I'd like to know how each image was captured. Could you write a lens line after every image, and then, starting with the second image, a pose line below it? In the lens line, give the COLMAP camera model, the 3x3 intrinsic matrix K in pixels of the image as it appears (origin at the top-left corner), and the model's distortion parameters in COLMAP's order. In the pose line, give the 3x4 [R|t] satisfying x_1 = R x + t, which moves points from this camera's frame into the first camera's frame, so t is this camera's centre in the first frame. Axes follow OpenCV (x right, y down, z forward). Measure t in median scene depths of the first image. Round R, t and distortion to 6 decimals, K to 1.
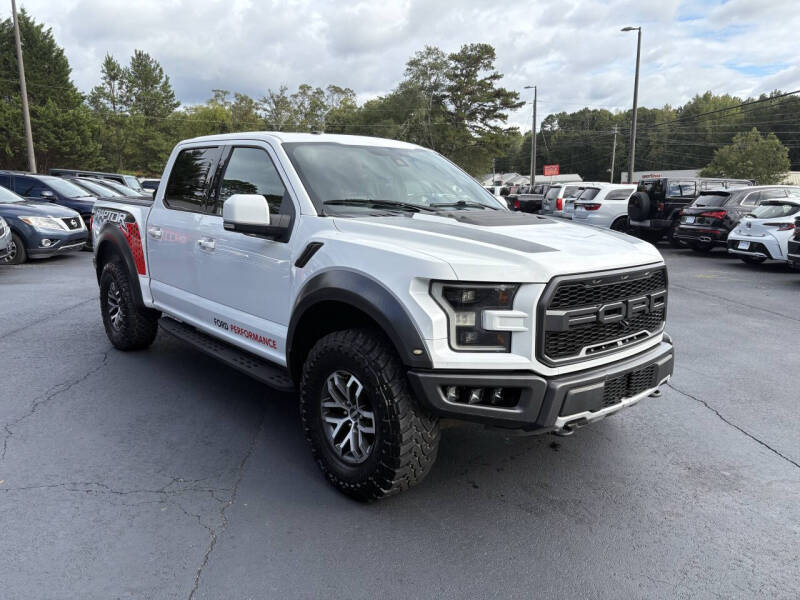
lens RADIAL K [[602.7, 0, 395.4], [0, 602.7, 302.2], [0, 0, 1]] dist [0.058834, -0.061130]
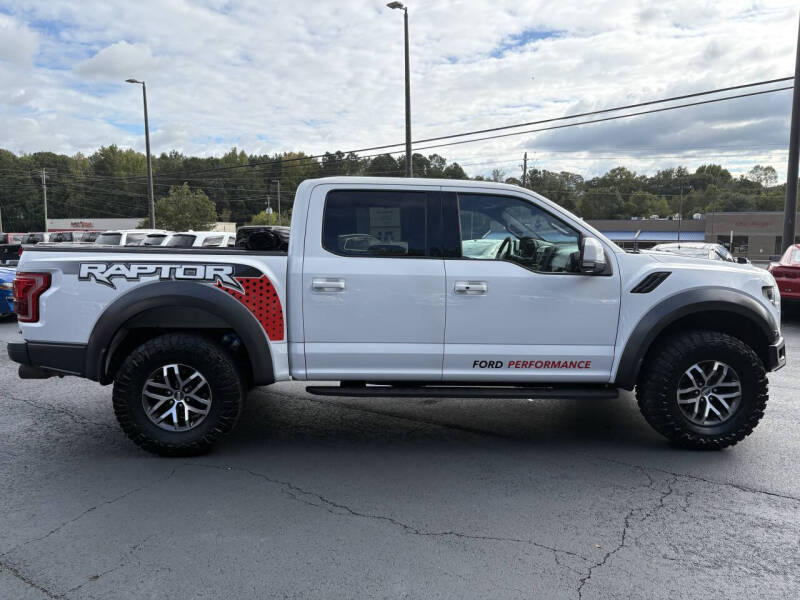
lens RADIAL K [[602.7, 0, 395.4], [0, 602.7, 302.2], [0, 0, 1]] dist [0.058834, -0.061130]
pose [[0.614958, -0.085981, 0.783859, -0.924913], [0.145980, 0.989269, -0.006013, -0.066491], [-0.774930, 0.118125, 0.620910, 0.377801]]
